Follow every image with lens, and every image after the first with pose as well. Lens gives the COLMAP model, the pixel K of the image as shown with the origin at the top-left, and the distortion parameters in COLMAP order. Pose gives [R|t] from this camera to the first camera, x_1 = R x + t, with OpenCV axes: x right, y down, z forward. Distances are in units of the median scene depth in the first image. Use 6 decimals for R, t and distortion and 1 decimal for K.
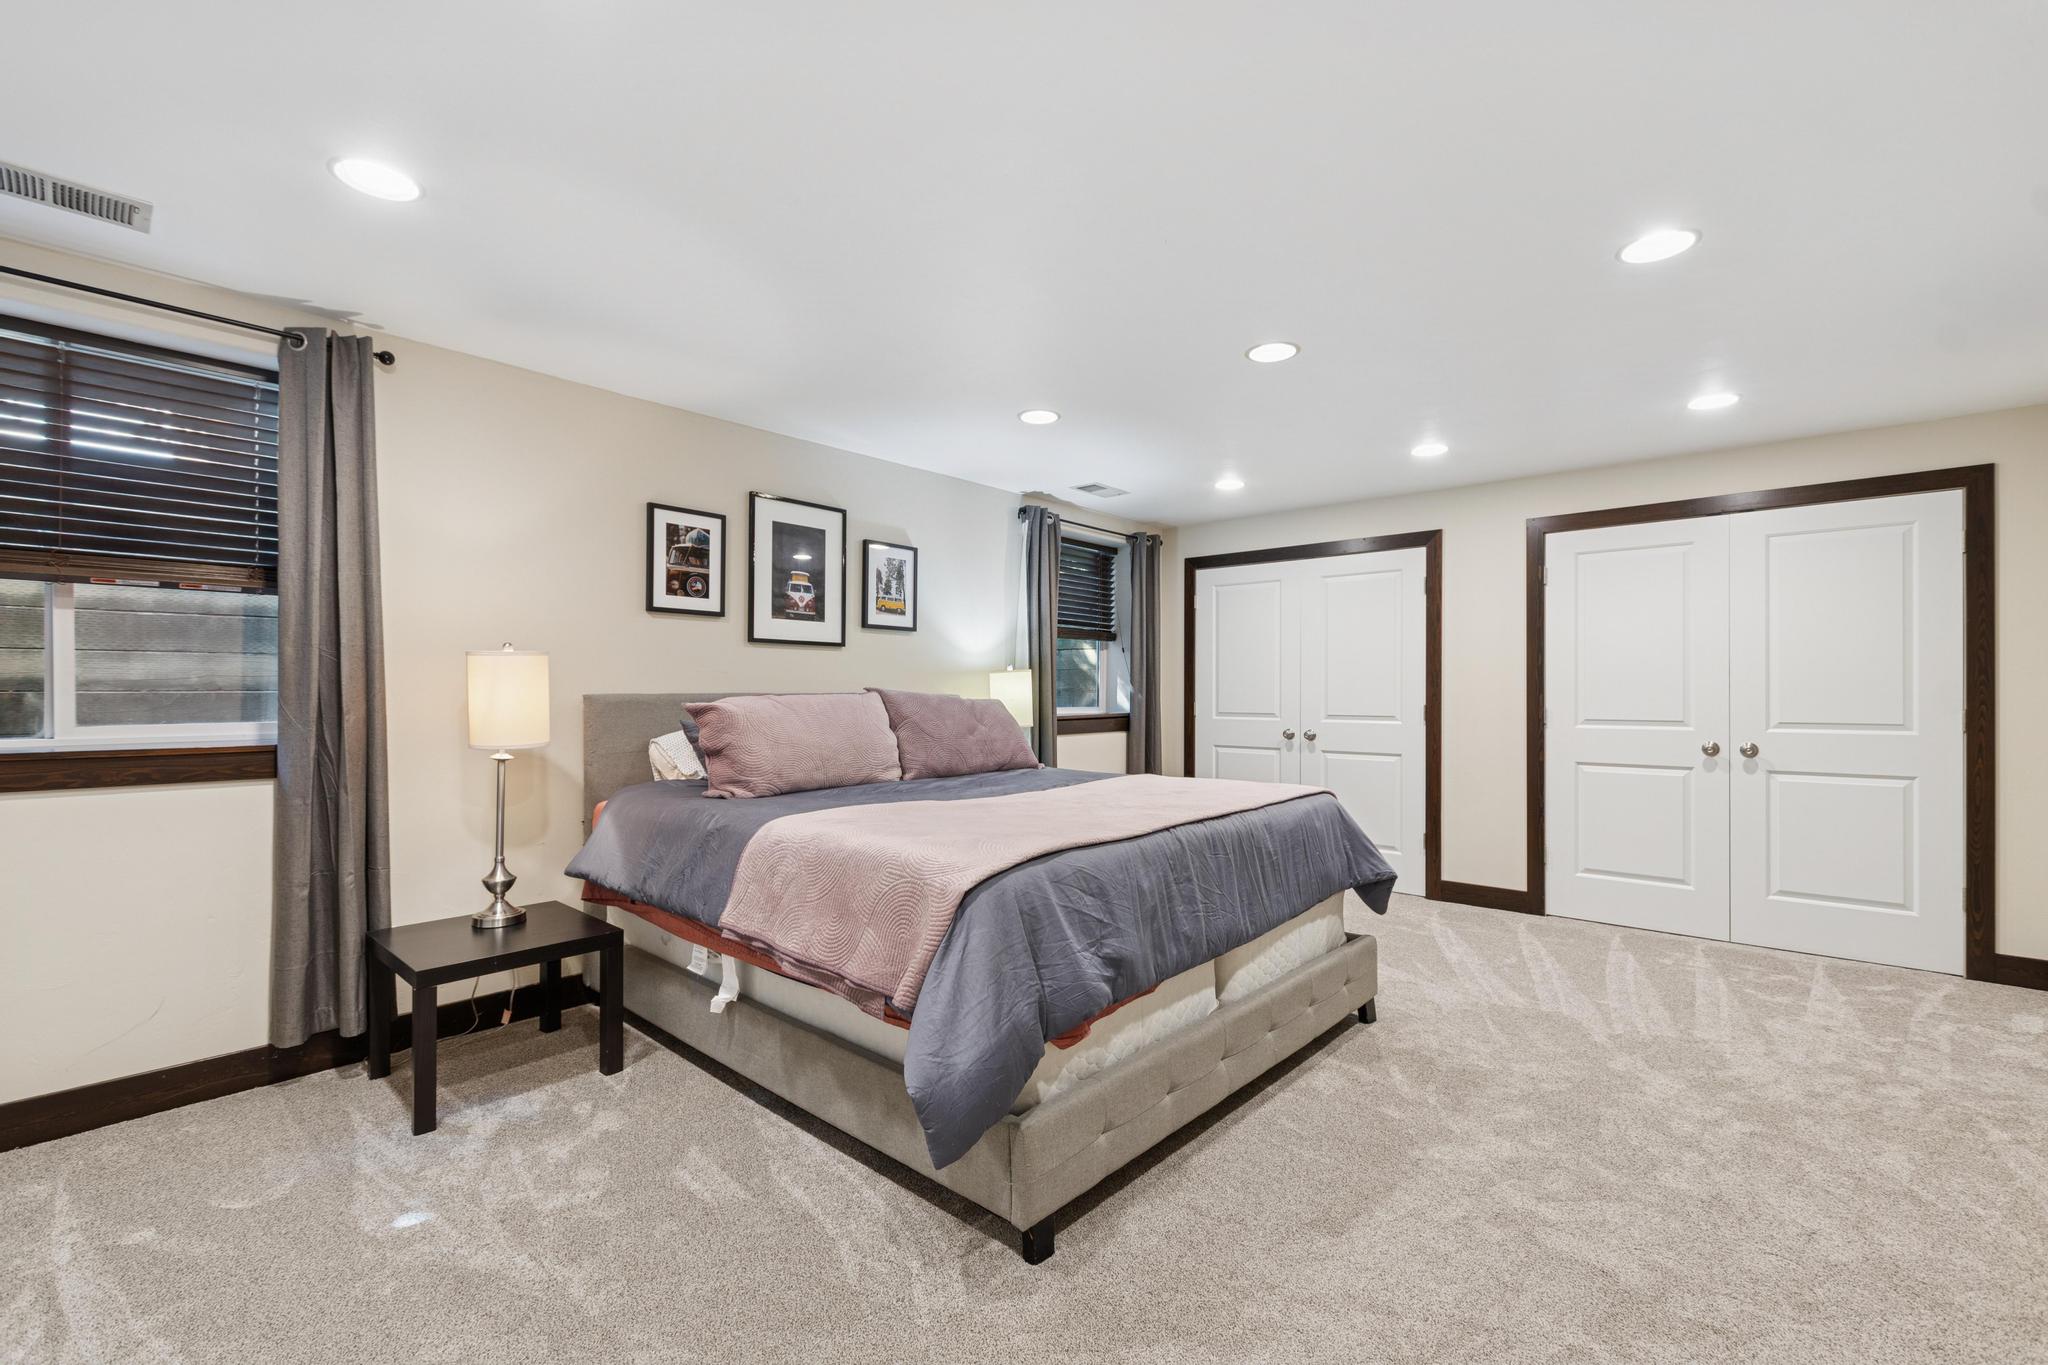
lens RADIAL K [[913.9, 0, 1020.4], [0, 913.9, 705.1], [0, 0, 1]] dist [0.001440, 0.000109]
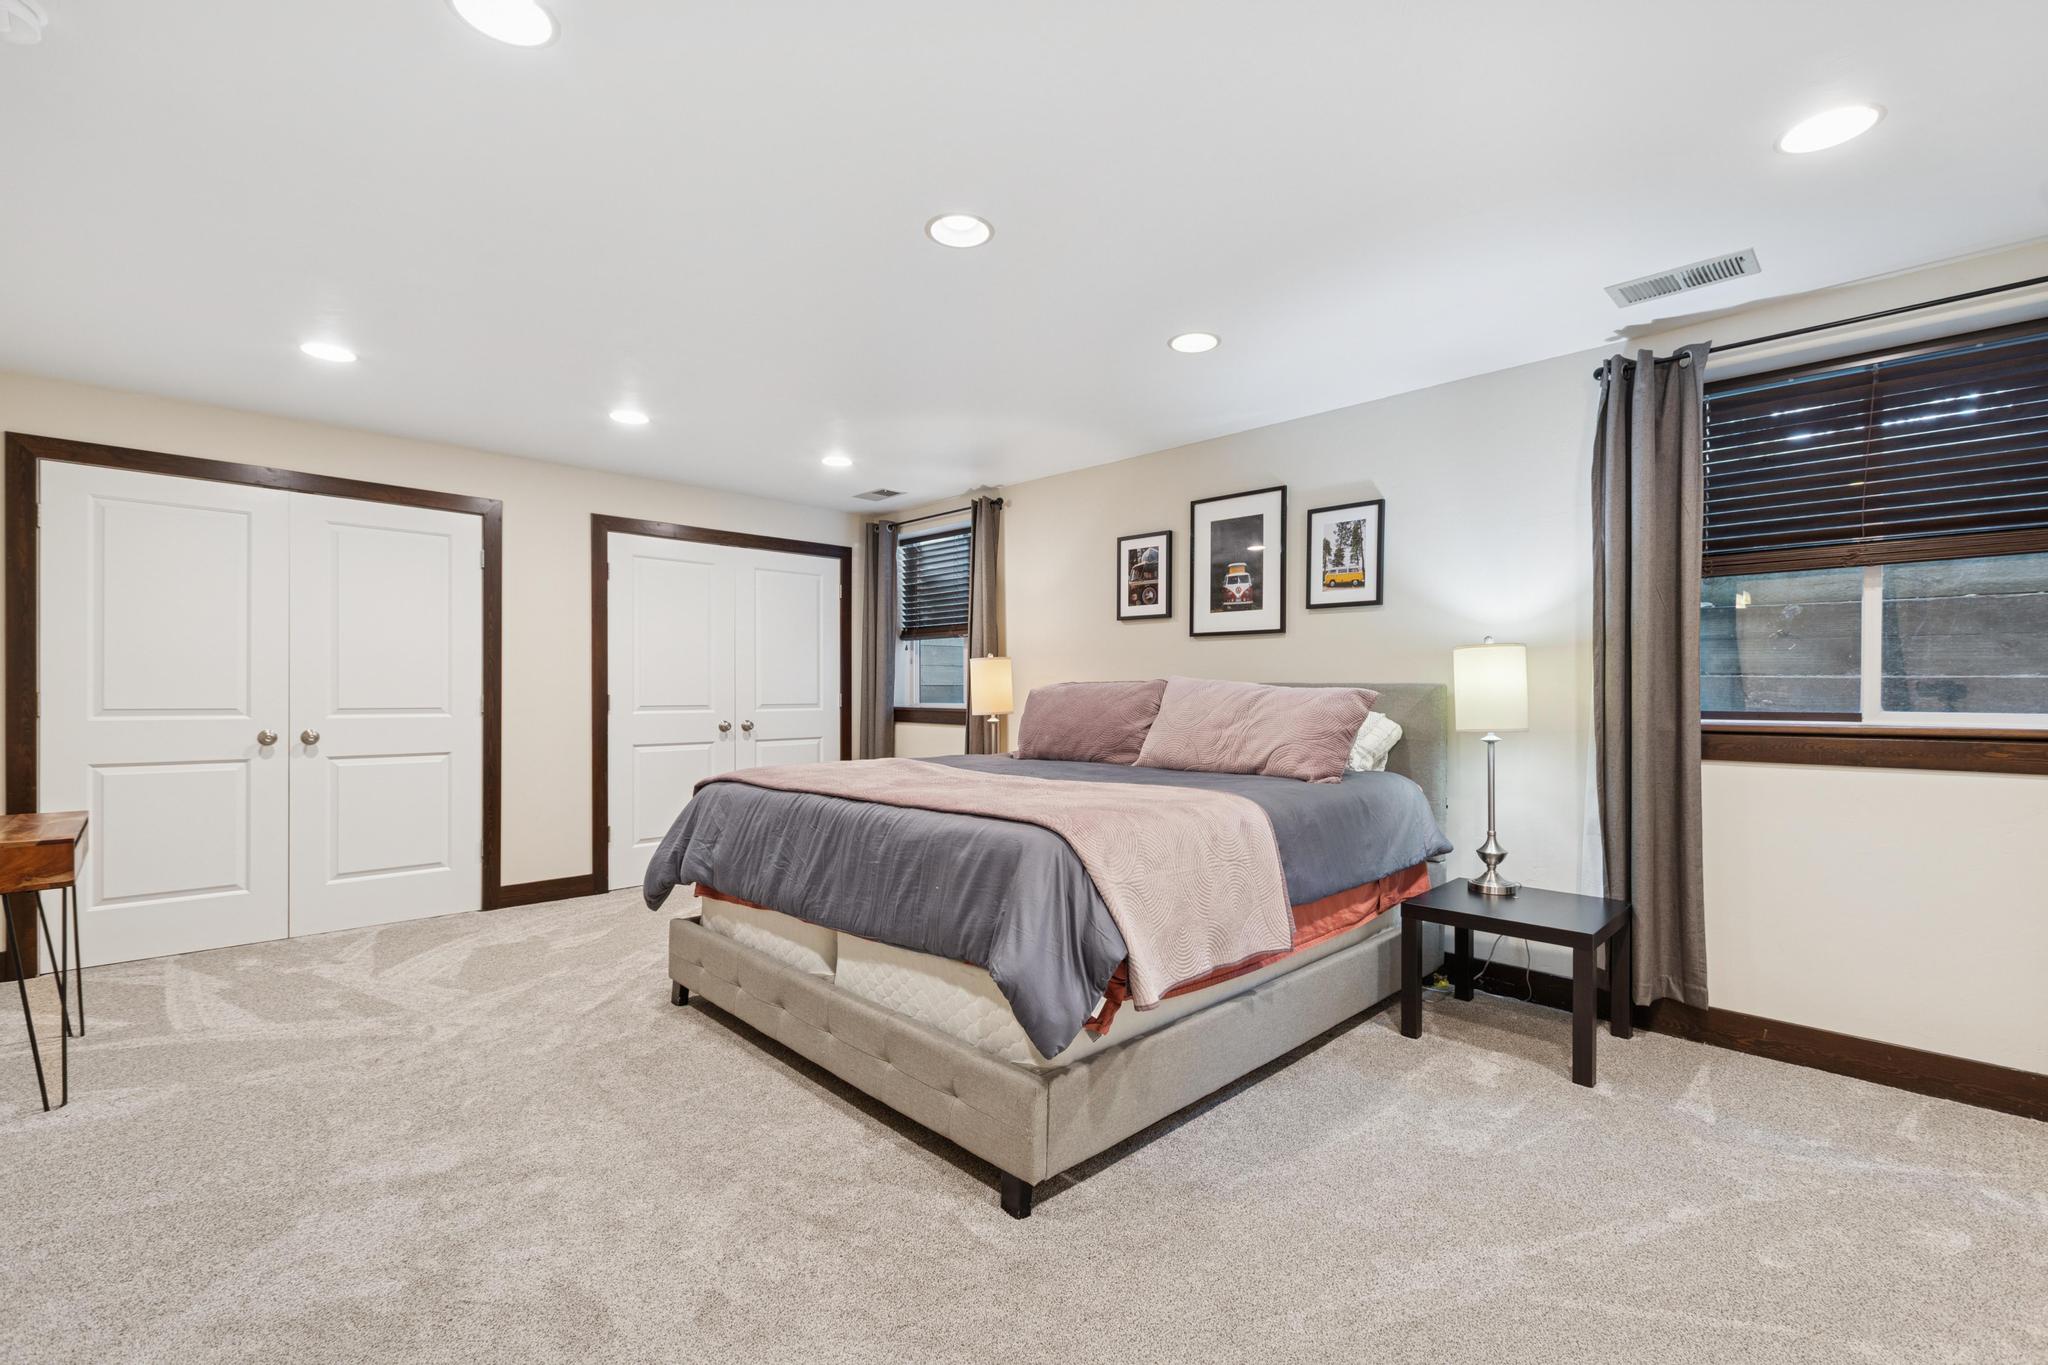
lens RADIAL K [[854.0, 0, 1030.0], [0, 854.0, 759.1], [0, 0, 1]] dist [-0.000594, -0.000115]
pose [[-0.066211, 0.090598, -0.993684, 0.750919], [-0.007794, 0.995792, 0.091309, -0.012209], [0.997775, 0.013791, -0.065226, 0.832046]]
